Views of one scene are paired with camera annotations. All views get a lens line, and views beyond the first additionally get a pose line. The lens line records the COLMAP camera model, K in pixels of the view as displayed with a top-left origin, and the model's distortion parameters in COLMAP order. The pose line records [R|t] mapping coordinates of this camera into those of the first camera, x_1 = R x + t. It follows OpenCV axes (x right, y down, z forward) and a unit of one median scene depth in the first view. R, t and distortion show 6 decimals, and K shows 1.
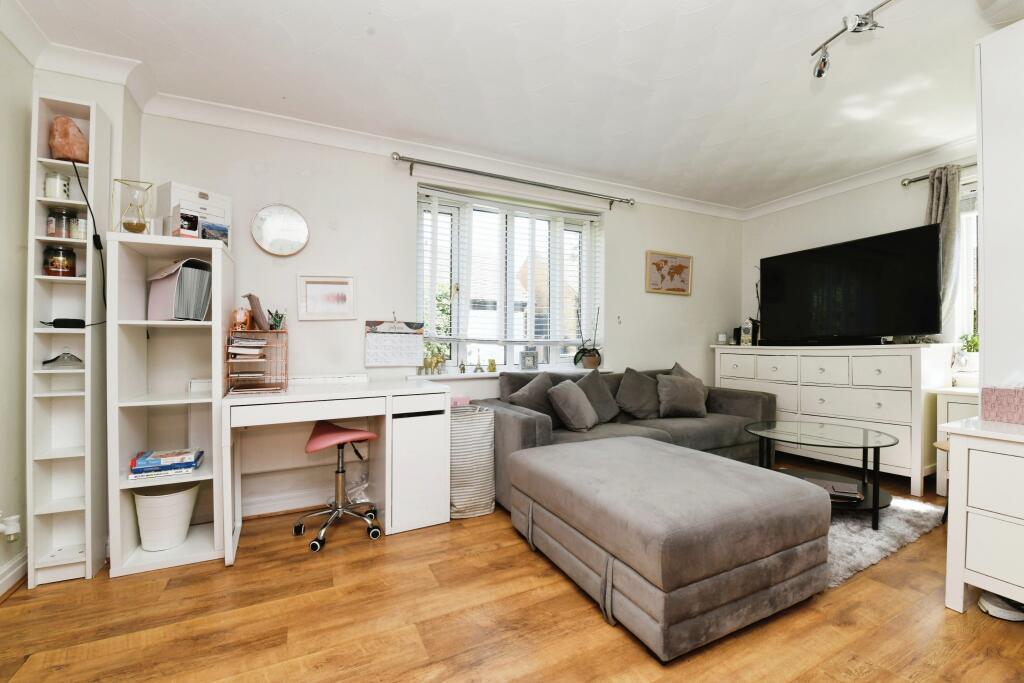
lens RADIAL K [[423.5, 0, 527.3], [0, 423.5, 359.2], [0, 0, 1]] dist [0.004619, -0.002137]
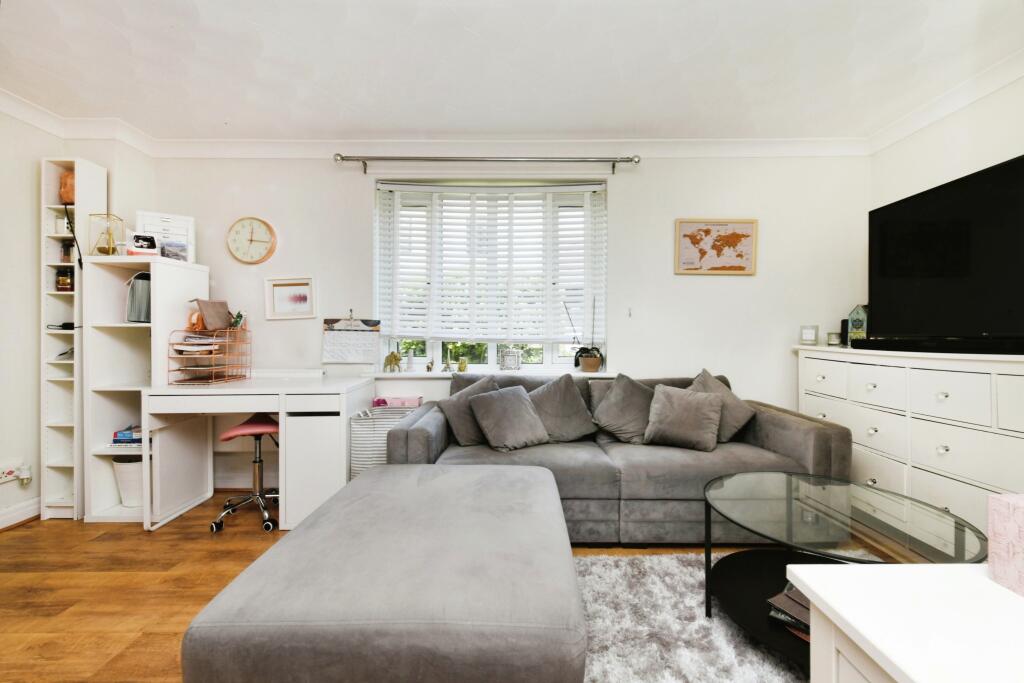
lens RADIAL K [[423.5, 0, 513.5], [0, 423.5, 346.4], [0, 0, 1]] dist [0.004619, -0.002137]
pose [[0.896240, 0.015917, -0.443283, 0.556449], [-0.020227, 0.999783, -0.004997, -0.030135], [0.443107, 0.013445, 0.896368, 0.297891]]
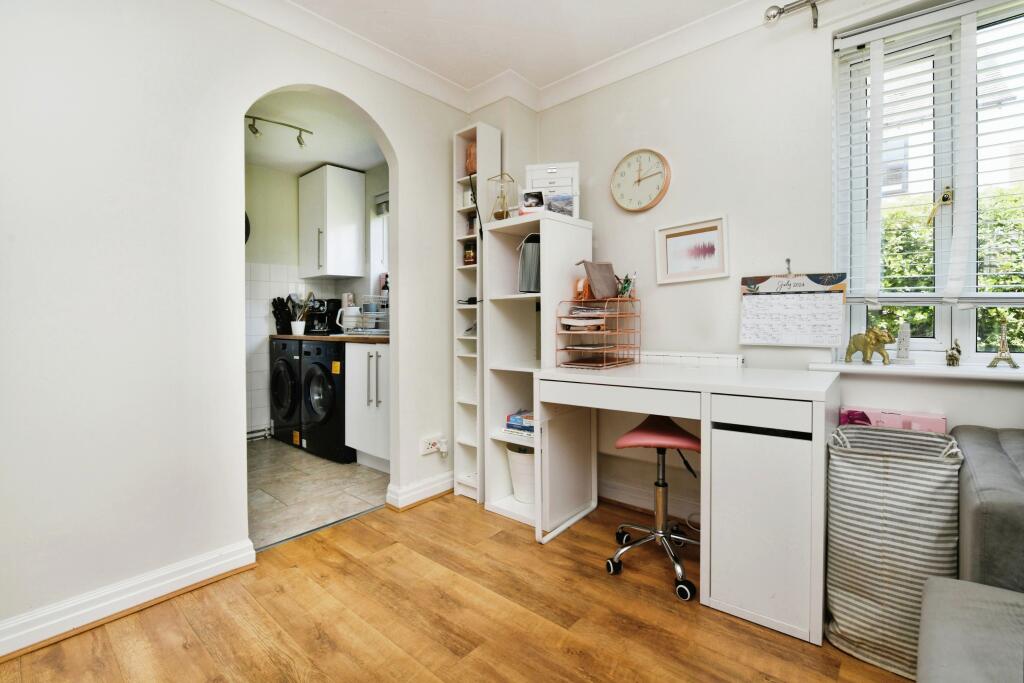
lens RADIAL K [[462.9, 0, 509.1], [0, 462.9, 326.4], [0, 0, 1]] dist [-0.012862, -0.001077]
pose [[0.371237, 0.013292, -0.928443, 0.191230], [-0.014136, 0.999863, 0.008662, -0.014451], [0.928431, 0.009908, 0.371373, 0.413226]]
